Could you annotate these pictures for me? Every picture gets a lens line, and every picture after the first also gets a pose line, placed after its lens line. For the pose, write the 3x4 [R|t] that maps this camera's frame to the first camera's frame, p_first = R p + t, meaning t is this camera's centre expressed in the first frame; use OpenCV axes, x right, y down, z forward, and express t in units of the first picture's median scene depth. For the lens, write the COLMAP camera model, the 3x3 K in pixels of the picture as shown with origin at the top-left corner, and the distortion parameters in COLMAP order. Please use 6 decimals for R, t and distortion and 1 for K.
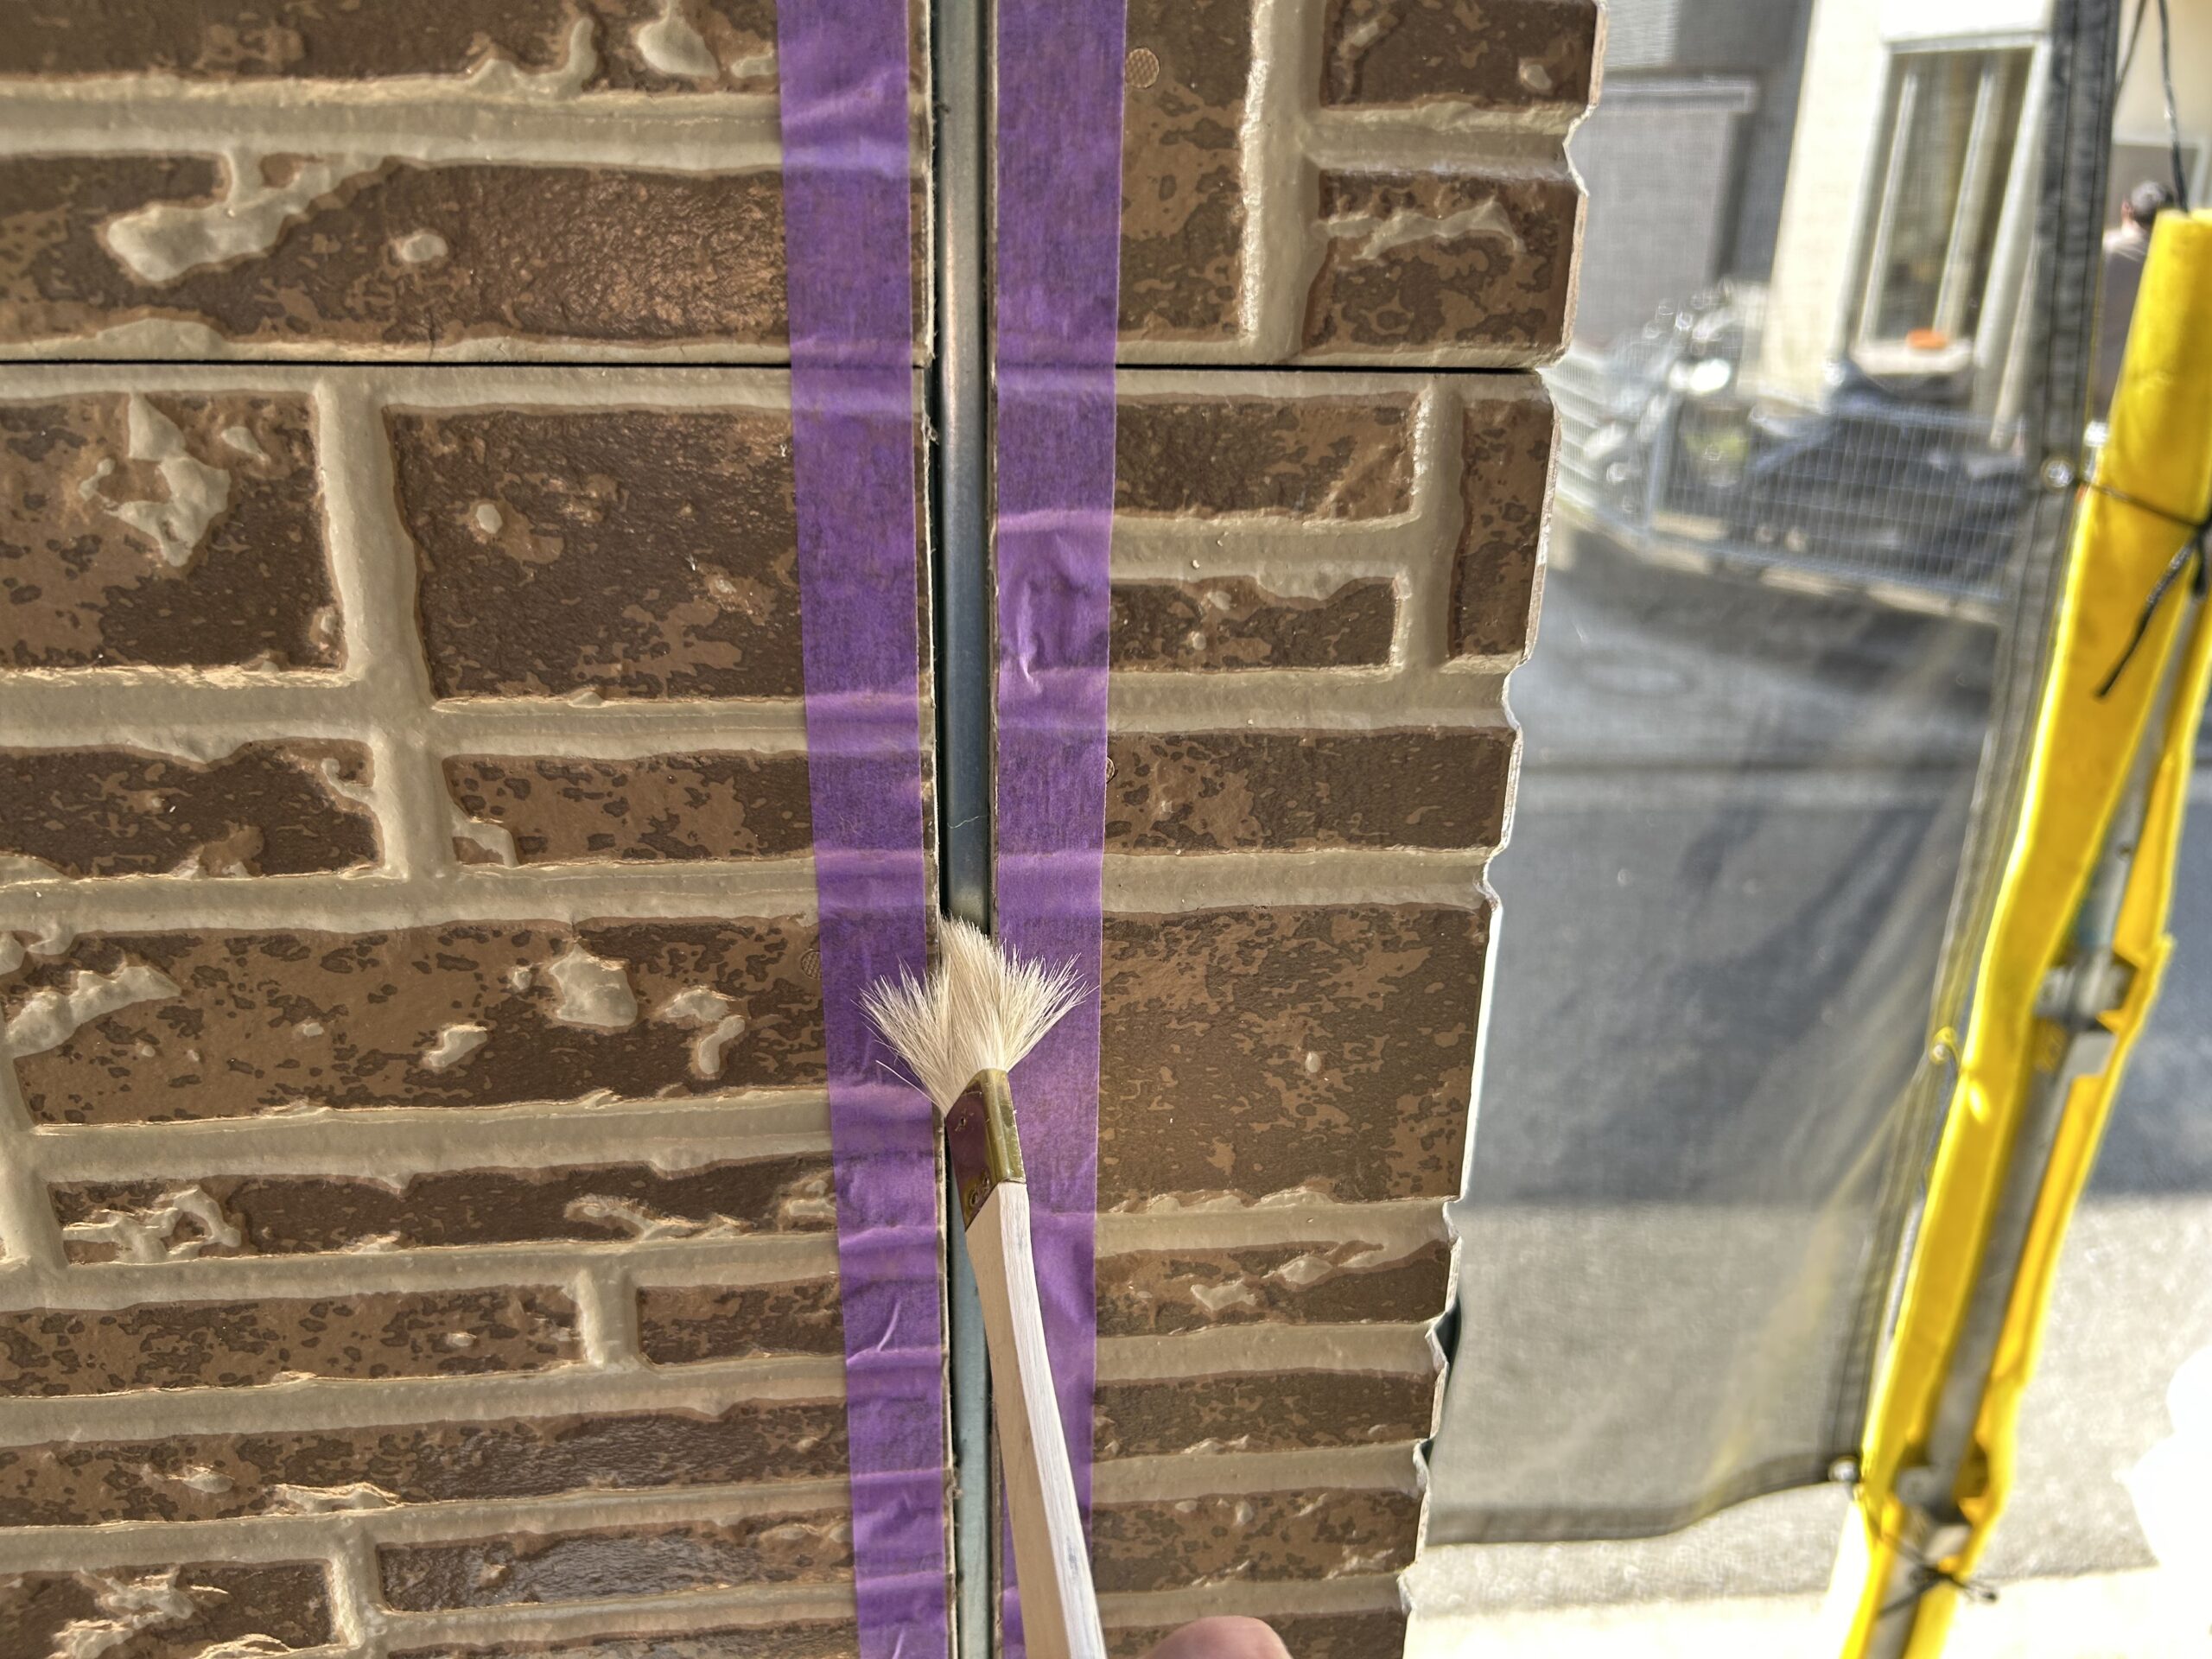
lens RADIAL K [[1682.8, 0, 1112.7], [0, 1682.8, 824.6], [0, 0, 1]] dist [0.013521, -0.033898]
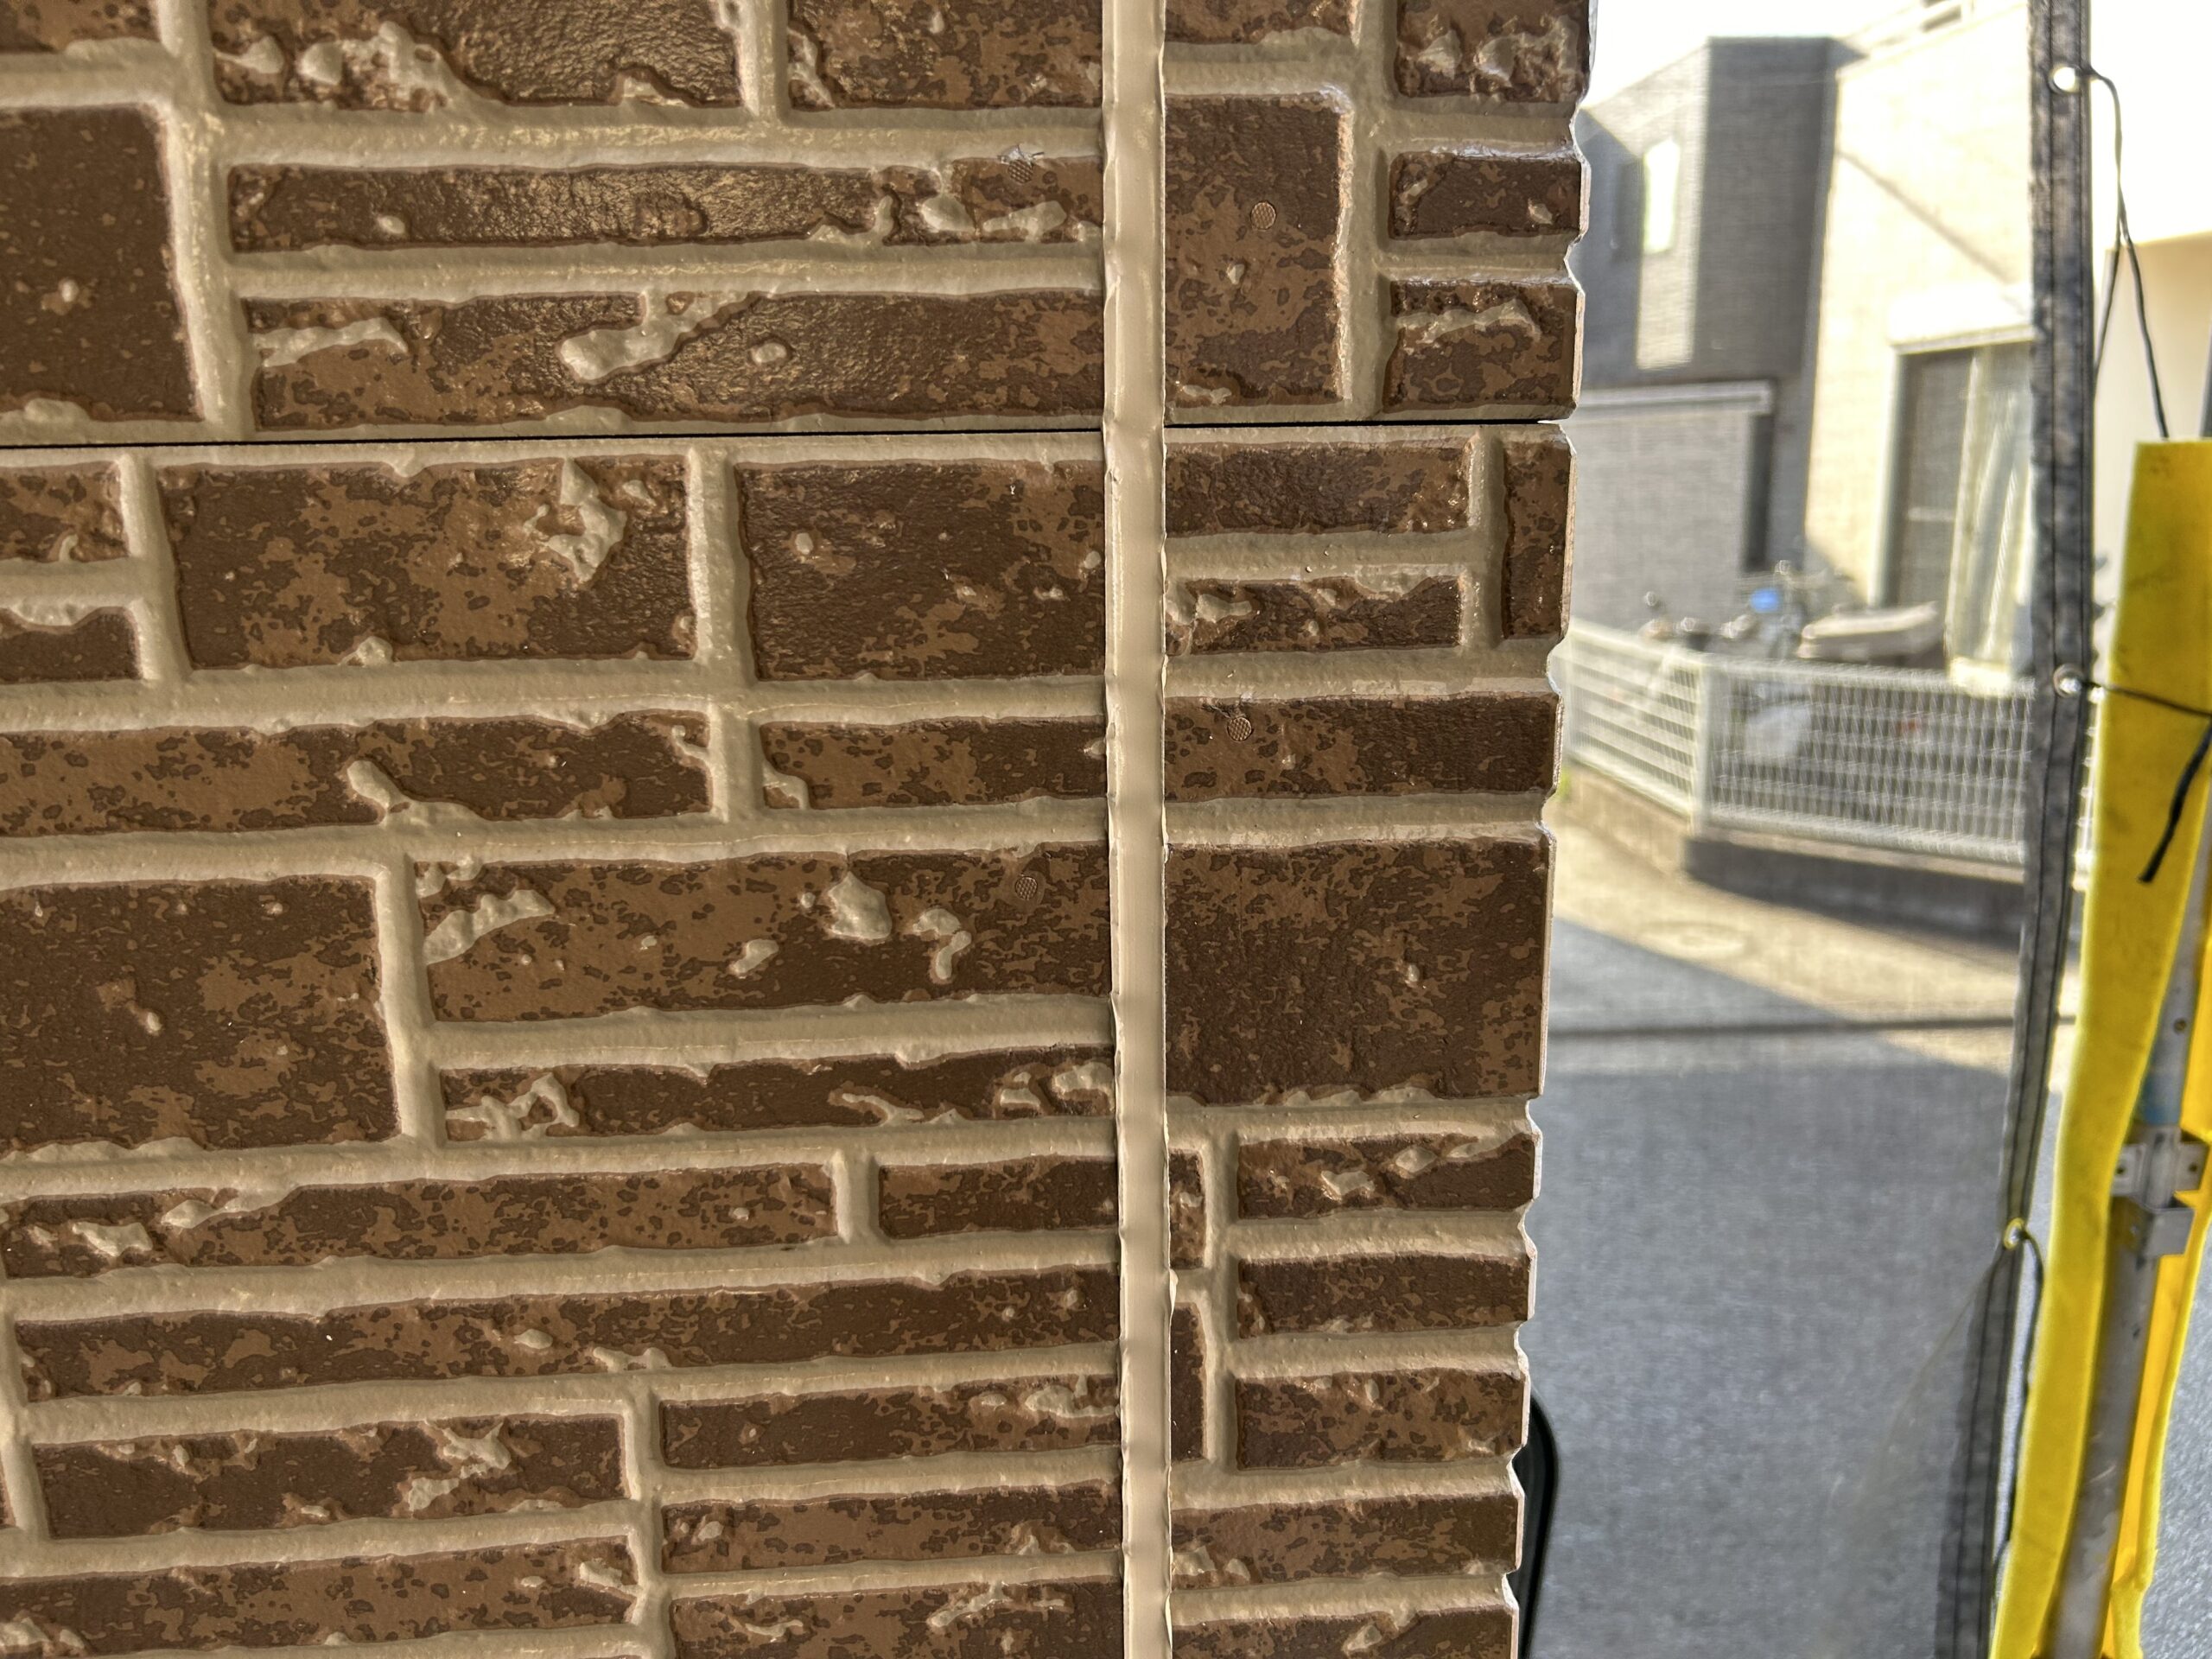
lens RADIAL K [[1682.8, 0, 1077.0], [0, 1682.8, 850.2], [0, 0, 1]] dist [0.013521, -0.033898]
pose [[0.998305, -0.026458, -0.051829, -0.067768], [0.017597, 0.986218, -0.164512, 0.265604], [0.055467, 0.163321, 0.985012, -0.283964]]
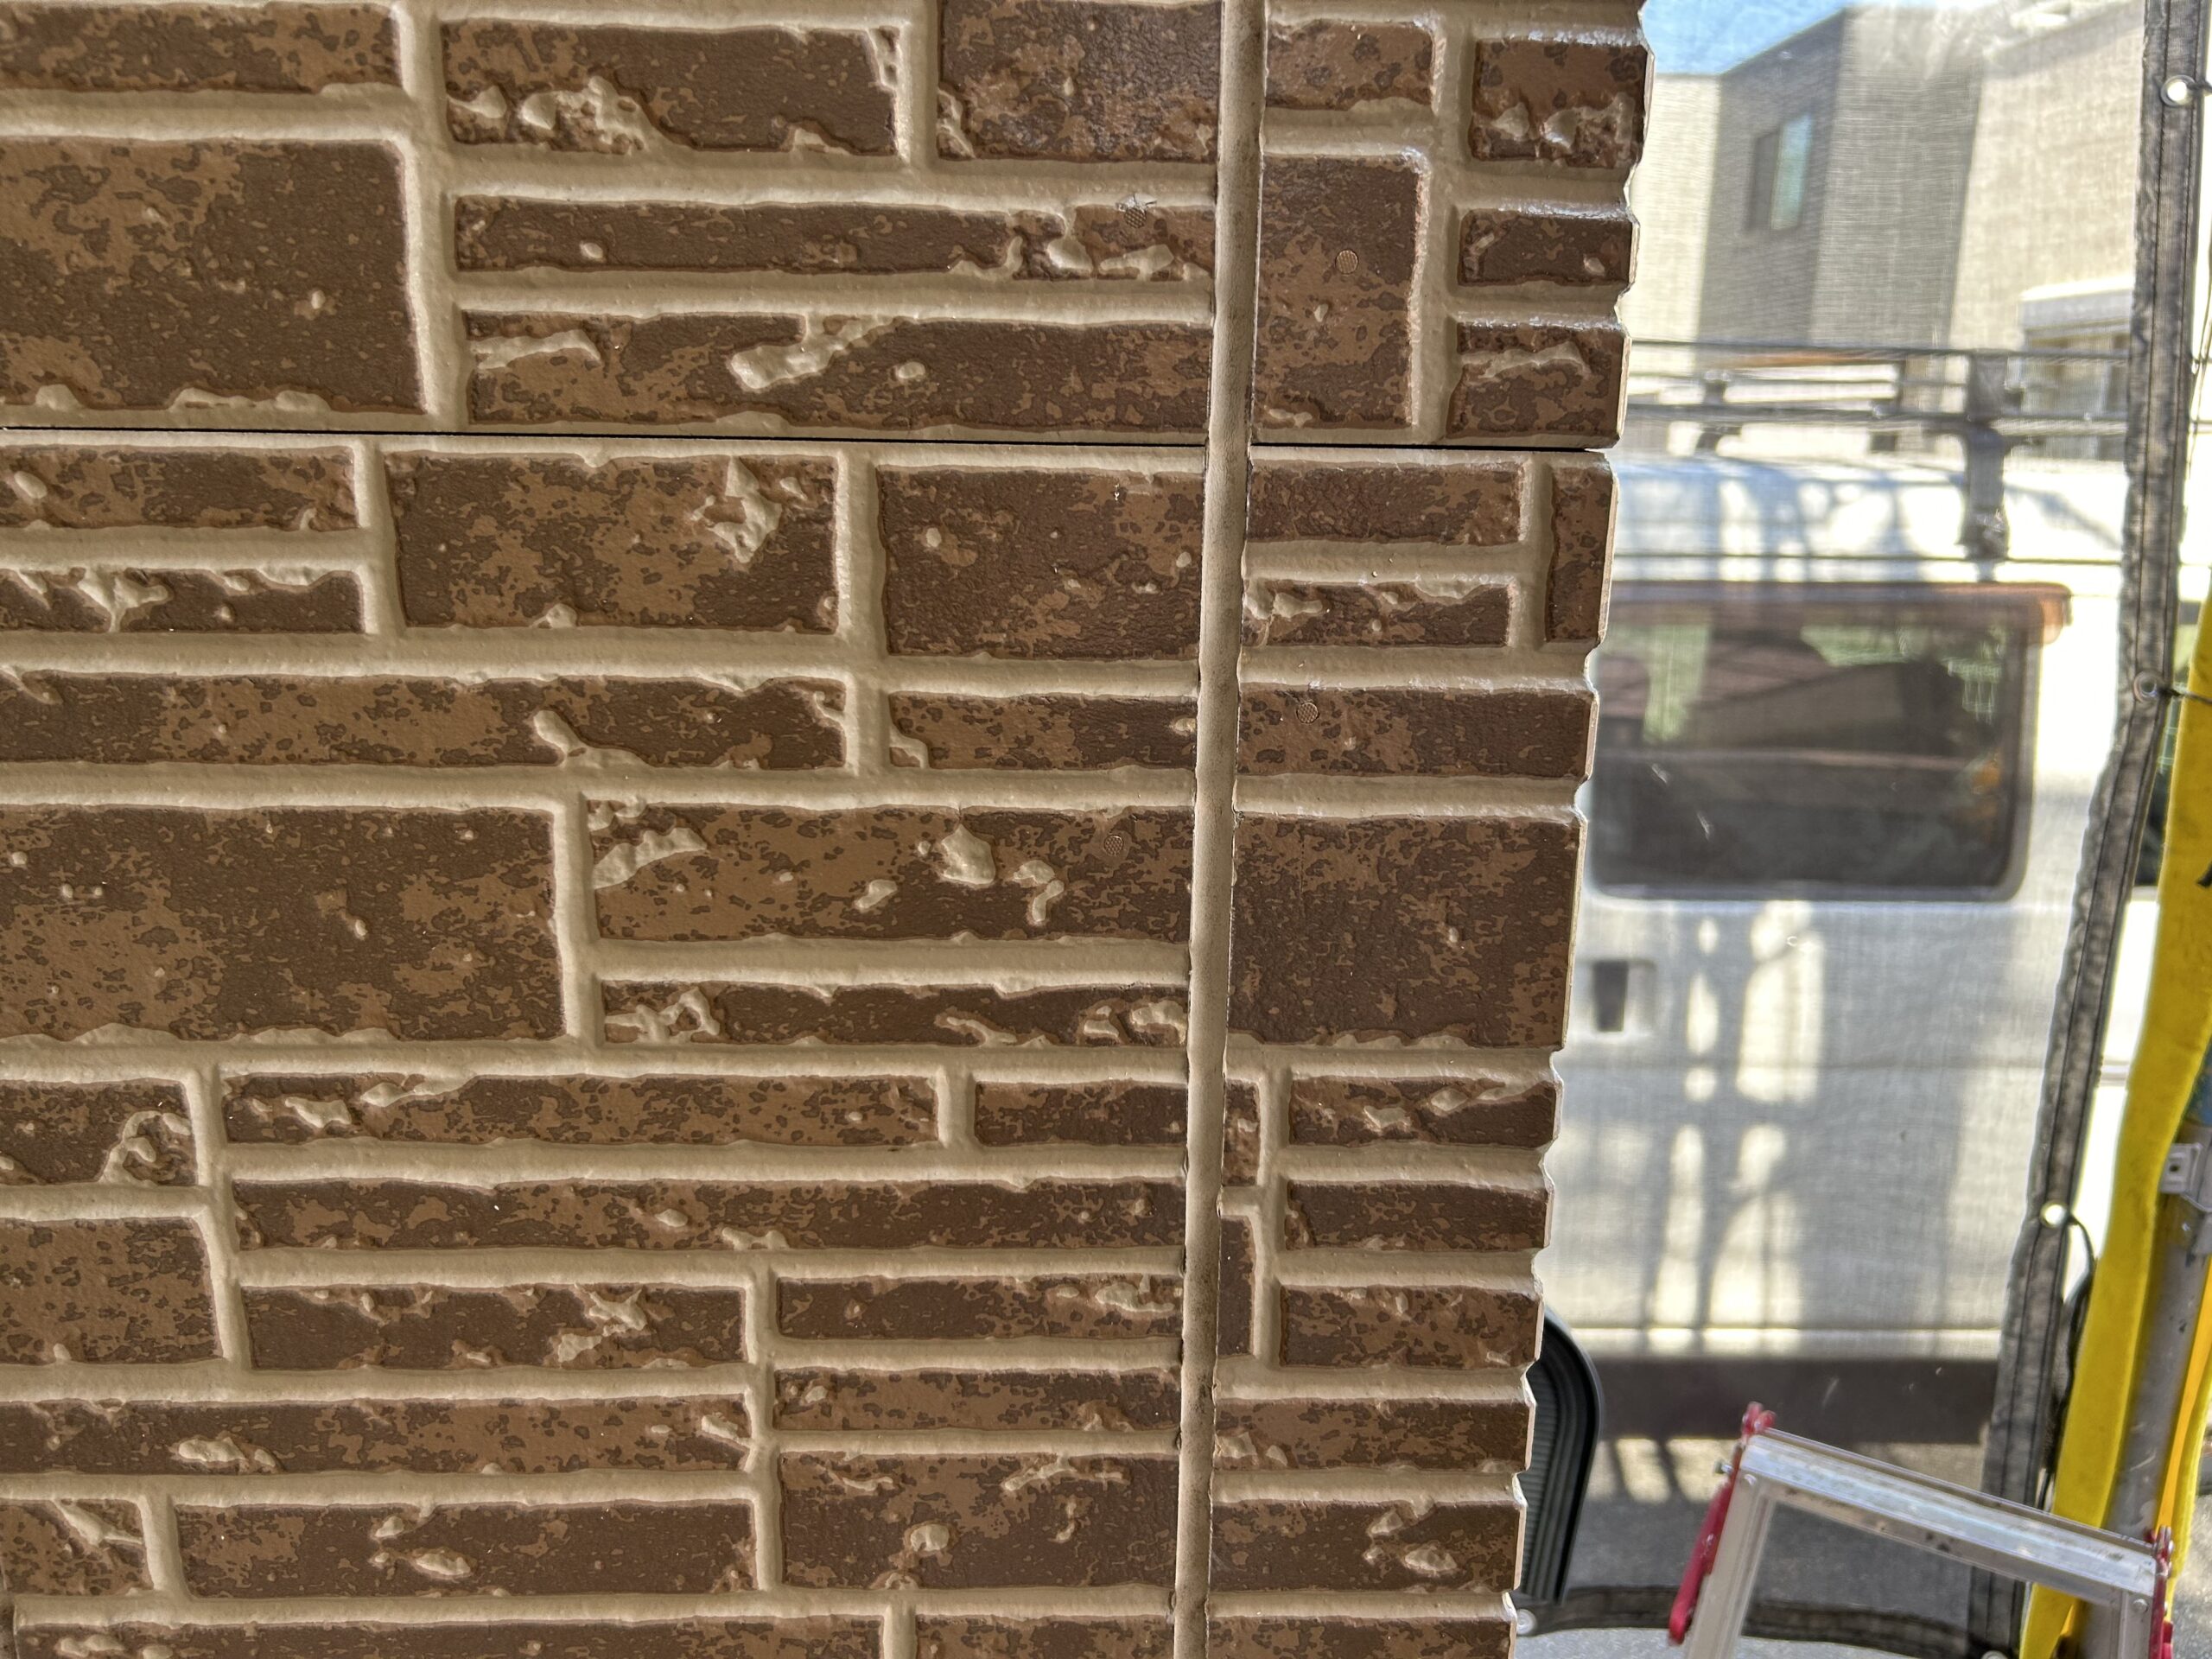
lens RADIAL K [[1682.8, 0, 1105.2], [0, 1682.8, 848.5], [0, 0, 1]] dist [0.013521, -0.033898]
pose [[0.995772, 0.016826, -0.090304, -0.049411], [-0.029692, 0.989265, -0.143086, 0.295205], [0.086927, 0.145162, 0.985582, -0.460933]]
